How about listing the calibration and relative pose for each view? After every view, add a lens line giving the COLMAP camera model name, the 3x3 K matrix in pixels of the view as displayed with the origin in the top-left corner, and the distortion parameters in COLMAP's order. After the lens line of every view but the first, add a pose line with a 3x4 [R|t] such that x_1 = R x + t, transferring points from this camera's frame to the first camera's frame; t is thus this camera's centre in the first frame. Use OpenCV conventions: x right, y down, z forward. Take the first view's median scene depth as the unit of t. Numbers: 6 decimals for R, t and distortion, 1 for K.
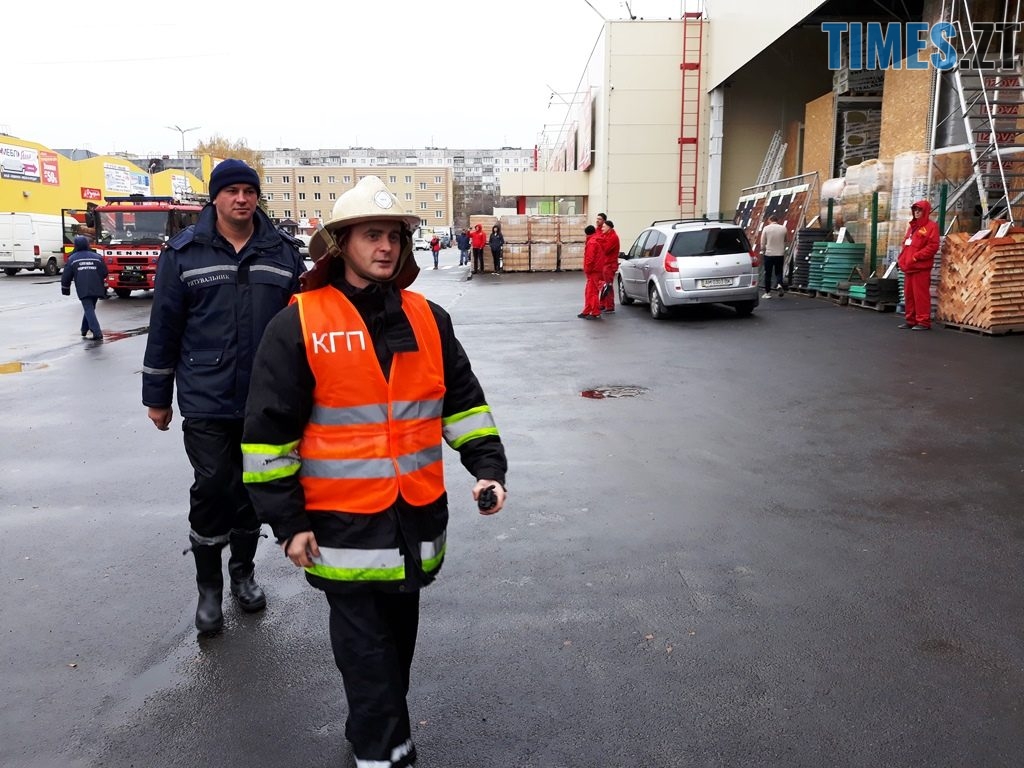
lens RADIAL K [[849.0, 0, 518.4], [0, 849.0, 390.1], [0, 0, 1]] dist [-0.033440, 0.029272]
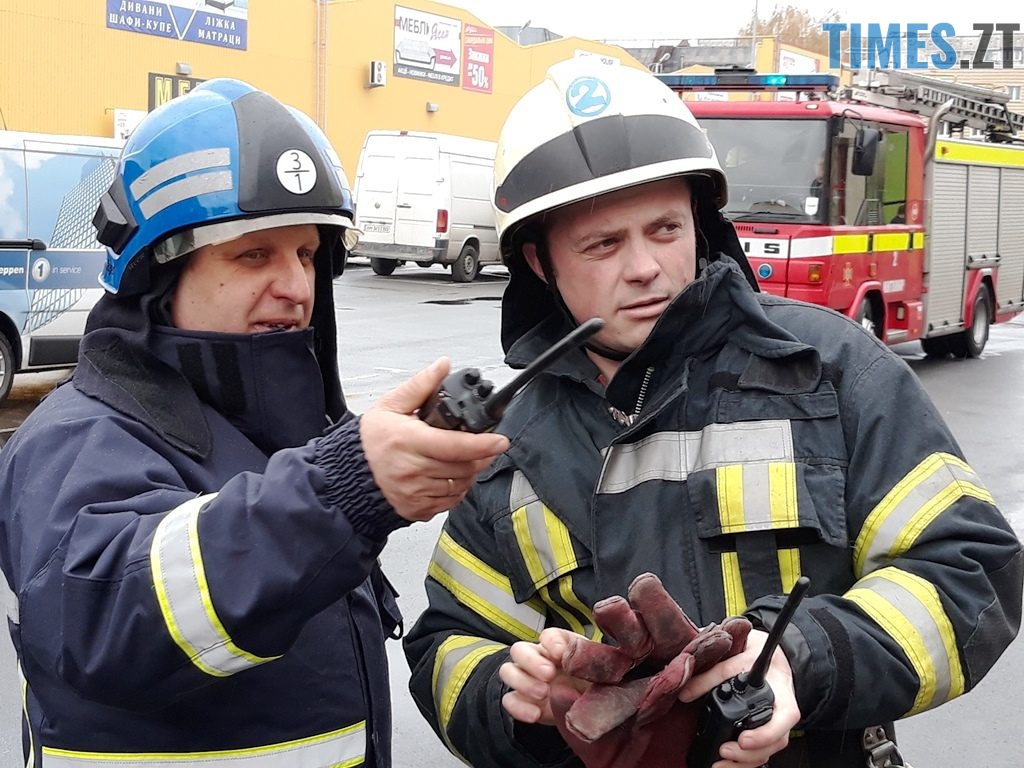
lens RADIAL K [[849.0, 0, 507.2], [0, 849.0, 382.2], [0, 0, 1]] dist [-0.033440, 0.029272]
pose [[0.911341, 0.121688, -0.393256, -0.322483], [-0.114481, 0.992544, 0.041830, -0.094667], [0.395414, 0.006899, 0.918477, 0.549943]]
